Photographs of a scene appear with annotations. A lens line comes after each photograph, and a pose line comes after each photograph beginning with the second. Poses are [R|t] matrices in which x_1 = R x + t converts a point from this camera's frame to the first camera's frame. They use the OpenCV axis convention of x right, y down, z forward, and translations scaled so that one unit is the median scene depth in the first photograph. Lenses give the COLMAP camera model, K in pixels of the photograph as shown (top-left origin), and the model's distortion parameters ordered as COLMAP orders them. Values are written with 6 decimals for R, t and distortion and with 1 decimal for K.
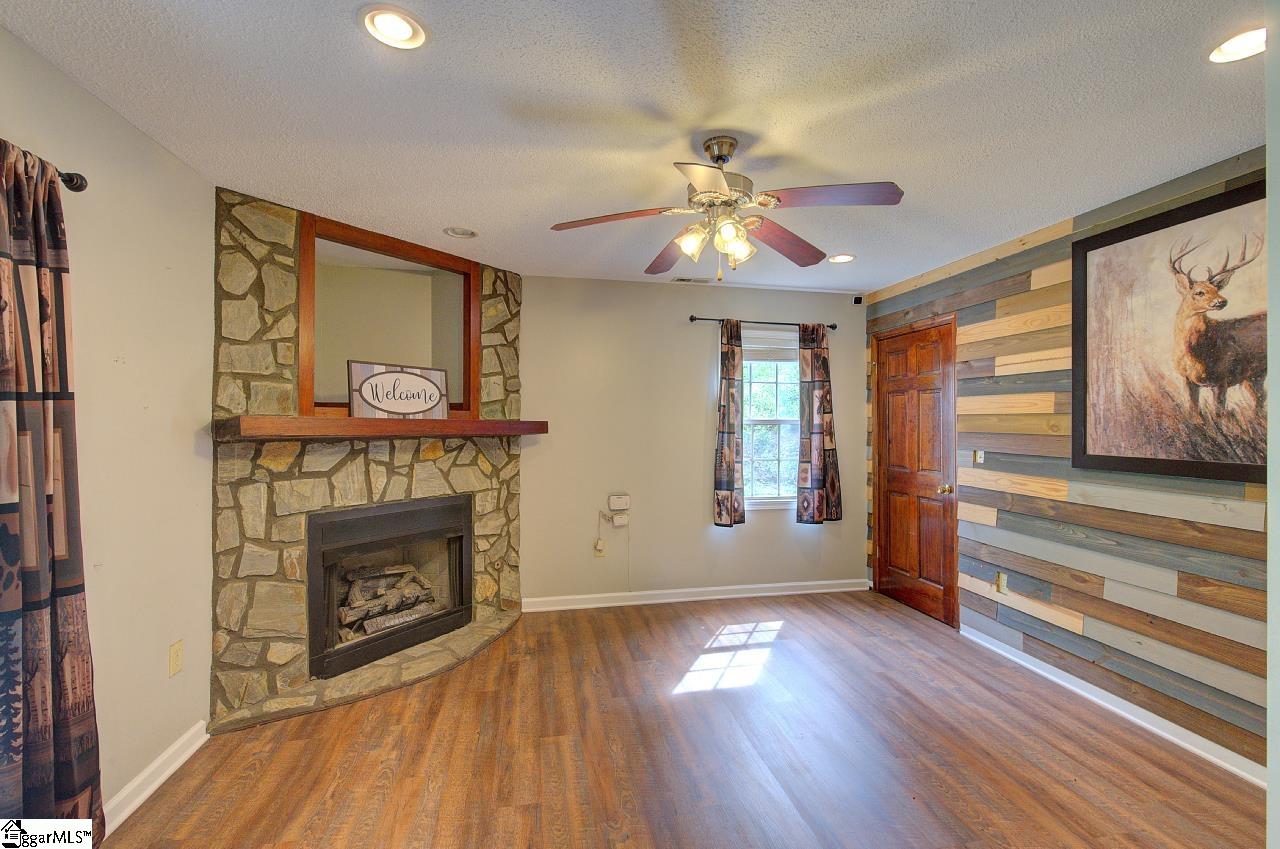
lens RADIAL K [[559.5, 0, 644.3], [0, 559.5, 419.3], [0, 0, 1]] dist [0.000967, 0.000190]
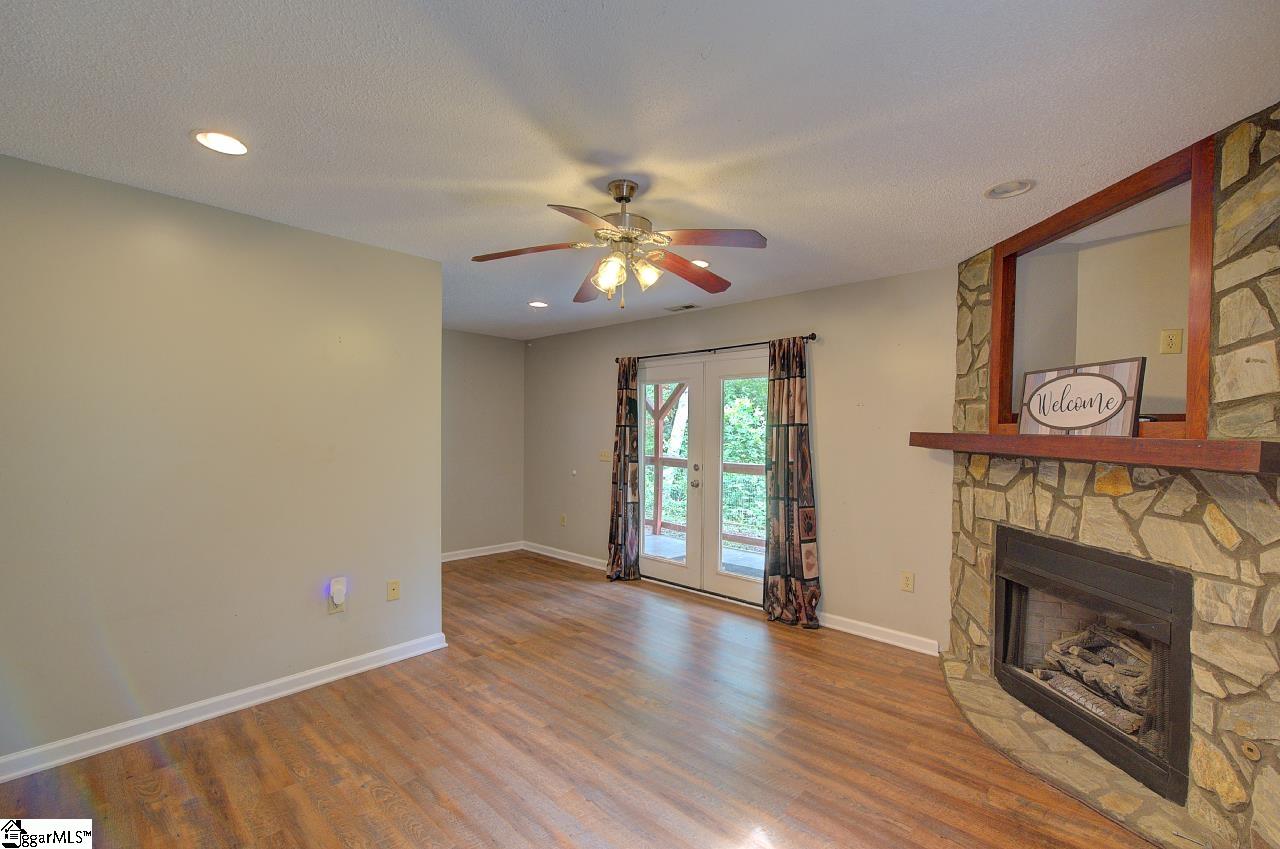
lens RADIAL K [[548.9, 0, 647.5], [0, 548.9, 438.7], [0, 0, 1]] dist [0.002135, 0.000395]
pose [[-0.810117, -0.000481, -0.586268, 0.498030], [-0.007947, 0.999917, 0.010162, 0.000803], [0.586215, 0.012891, -0.810053, 1.295302]]
